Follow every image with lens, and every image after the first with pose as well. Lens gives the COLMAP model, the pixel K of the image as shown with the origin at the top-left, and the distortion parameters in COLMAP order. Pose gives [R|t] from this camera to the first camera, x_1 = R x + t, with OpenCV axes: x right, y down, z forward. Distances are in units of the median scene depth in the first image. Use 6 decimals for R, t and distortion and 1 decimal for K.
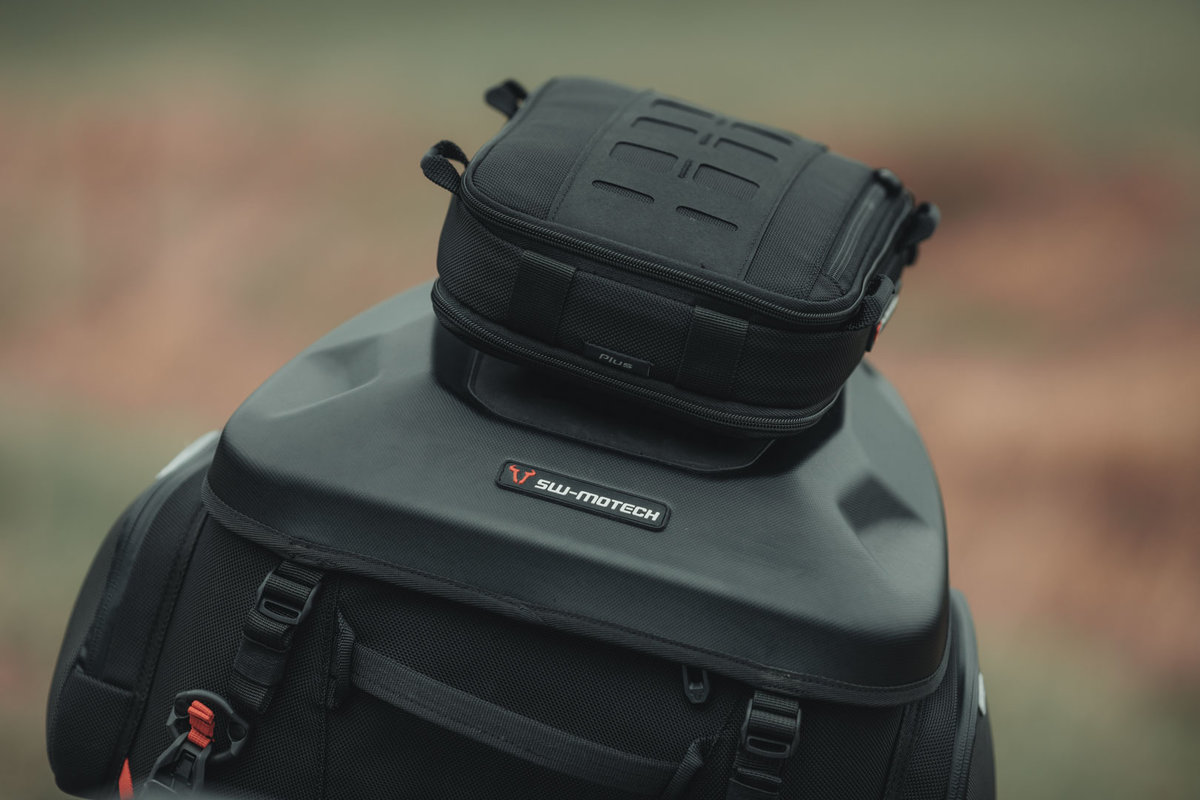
lens RADIAL K [[4760.4, 0, 600.0], [0, 4760.4, 400.0], [0, 0, 1]] dist [0.636956, 2.845929]
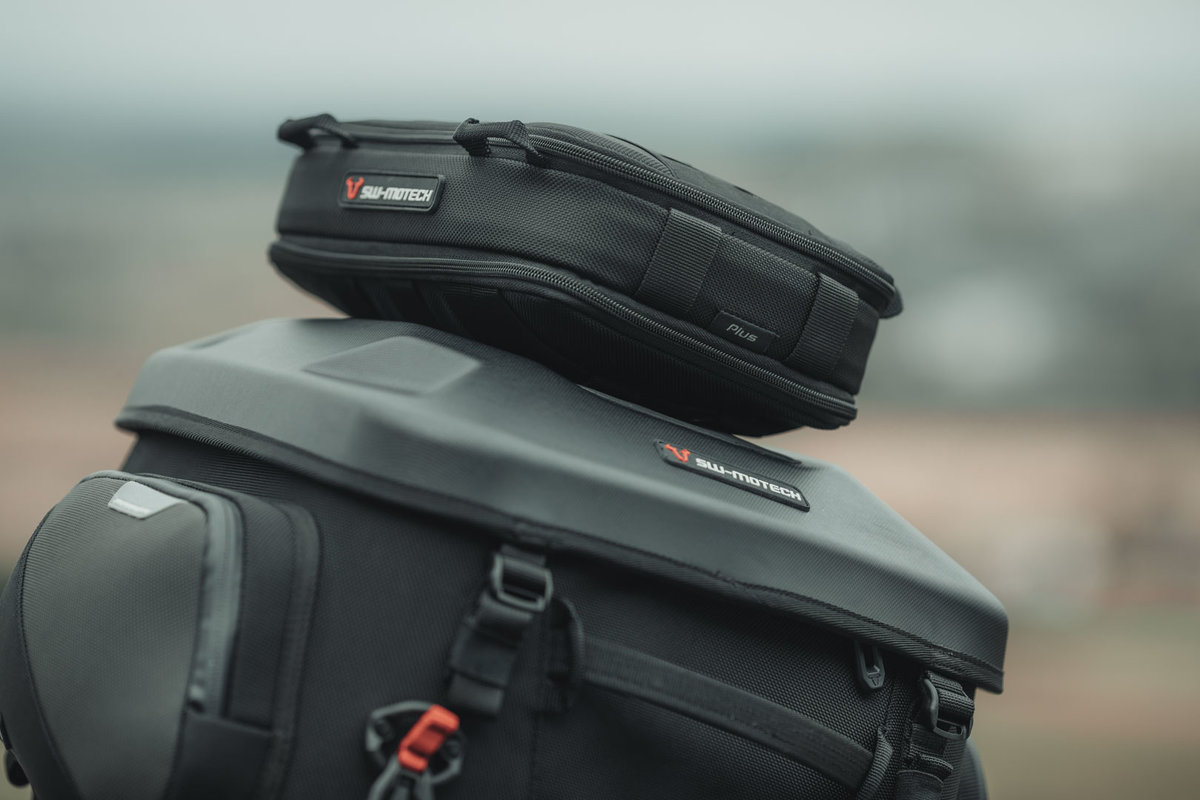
lens RADIAL K [[4760.4, 0, 600.0], [0, 4760.4, 400.0], [0, 0, 1]] dist [0.636956, 2.845929]
pose [[0.697030, 0.032289, 0.716315, -0.680136], [0.121755, 0.979149, -0.162613, 0.152110], [-0.706630, 0.200561, 0.678565, 0.392344]]
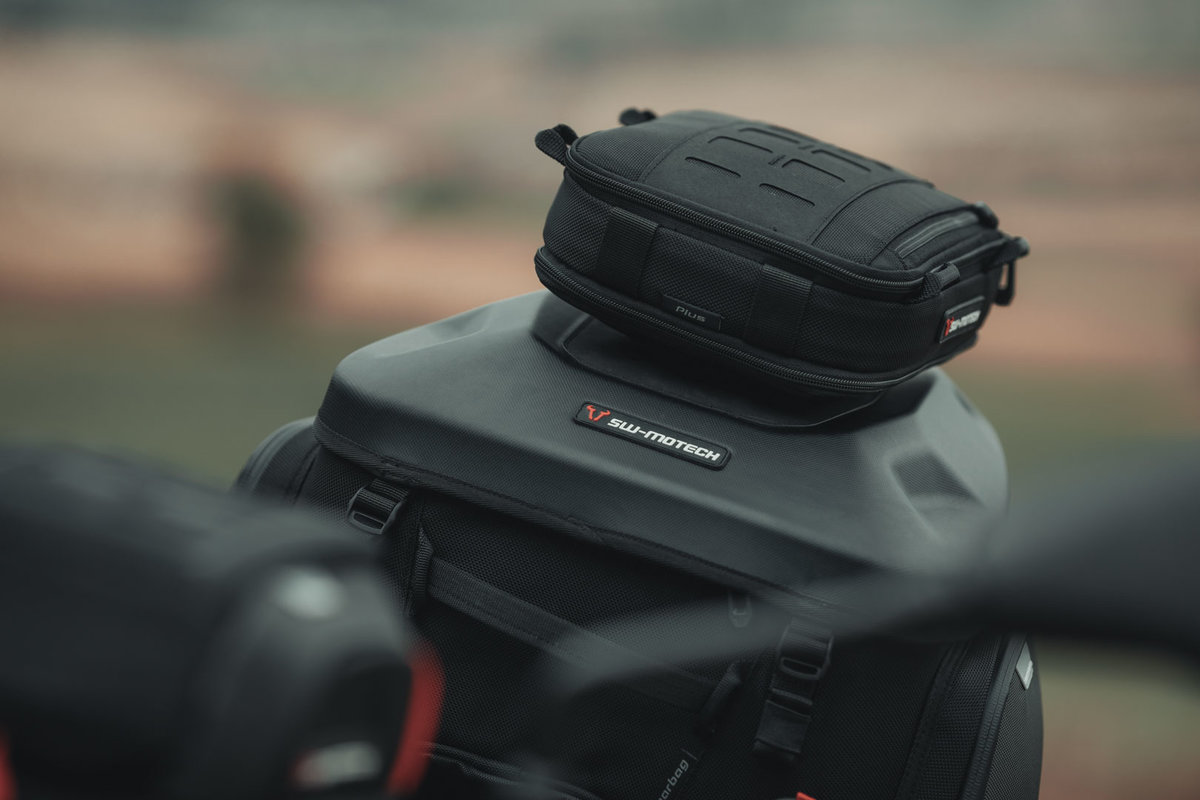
lens RADIAL K [[4760.4, 0, 600.0], [0, 4760.4, 400.0], [0, 0, 1]] dist [0.636956, 2.845929]
pose [[0.992045, 0.062548, -0.109249, 0.102662], [-0.076715, 0.988449, -0.130700, 0.154644], [0.099812, 0.138041, 0.985384, -0.069133]]
